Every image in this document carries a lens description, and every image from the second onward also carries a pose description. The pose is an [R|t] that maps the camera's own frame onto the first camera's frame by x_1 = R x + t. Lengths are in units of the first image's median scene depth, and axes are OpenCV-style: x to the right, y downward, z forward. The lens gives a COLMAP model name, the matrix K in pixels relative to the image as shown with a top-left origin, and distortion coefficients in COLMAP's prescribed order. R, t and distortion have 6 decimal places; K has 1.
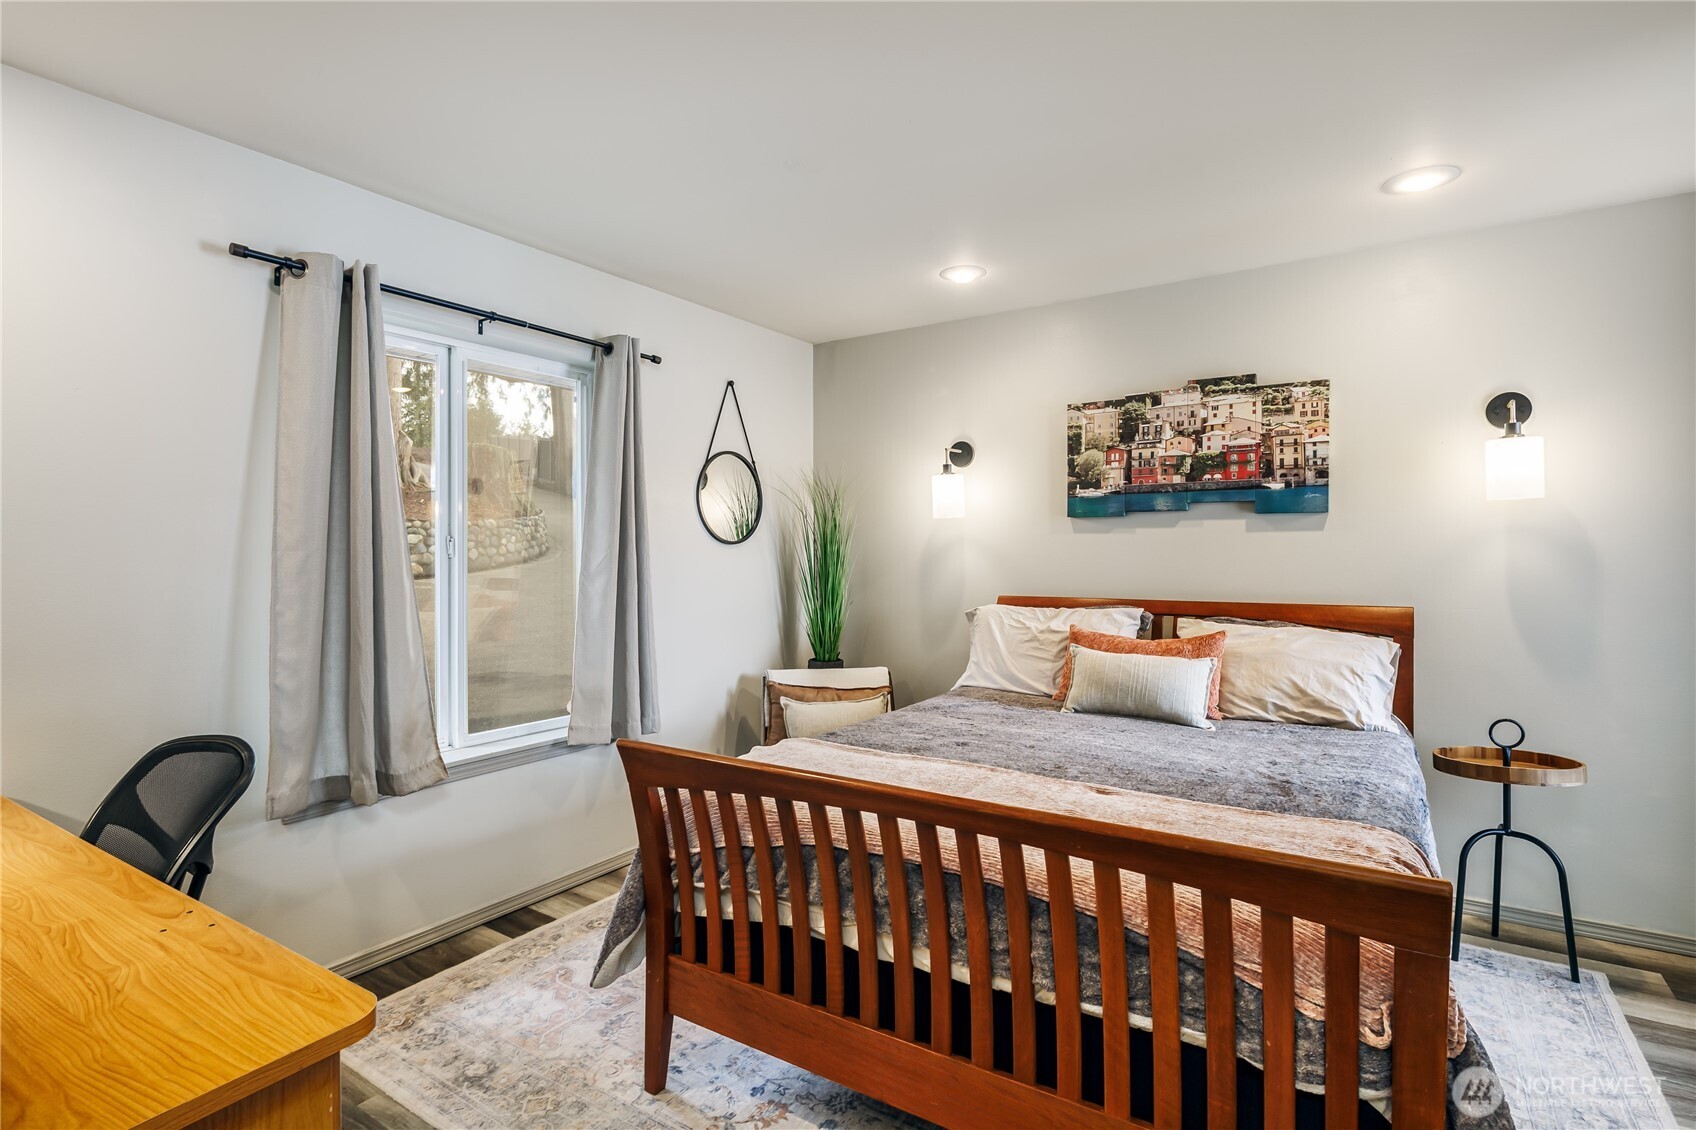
lens RADIAL K [[826.3, 0, 851.8], [0, 826.3, 555.2], [0, 0, 1]] dist [-0.001451, -0.000054]
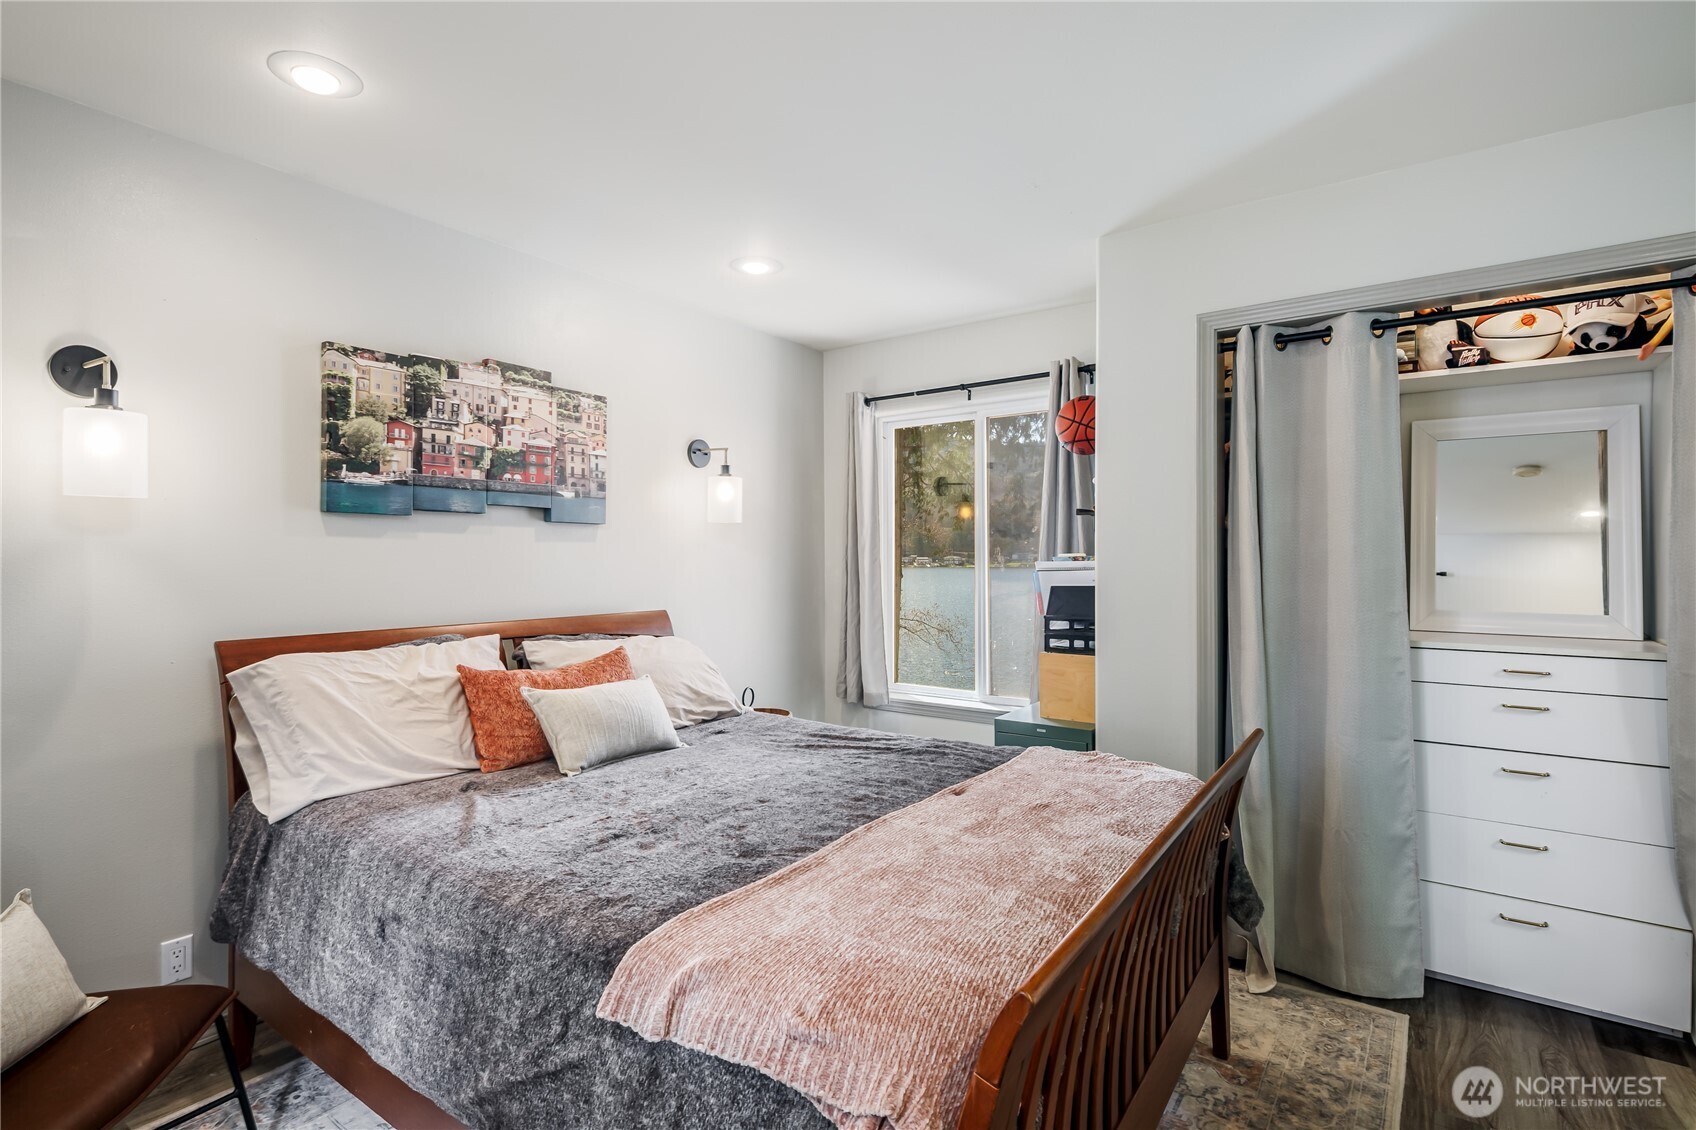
lens RADIAL K [[826.3, 0, 850.3], [0, 826.3, 561.3], [0, 0, 1]] dist [-0.001451, -0.000054]
pose [[0.026661, -0.007271, 0.999618, -0.423908], [-0.002017, 0.999971, 0.007327, -0.012568], [-0.999642, -0.002212, 0.026645, 0.612142]]
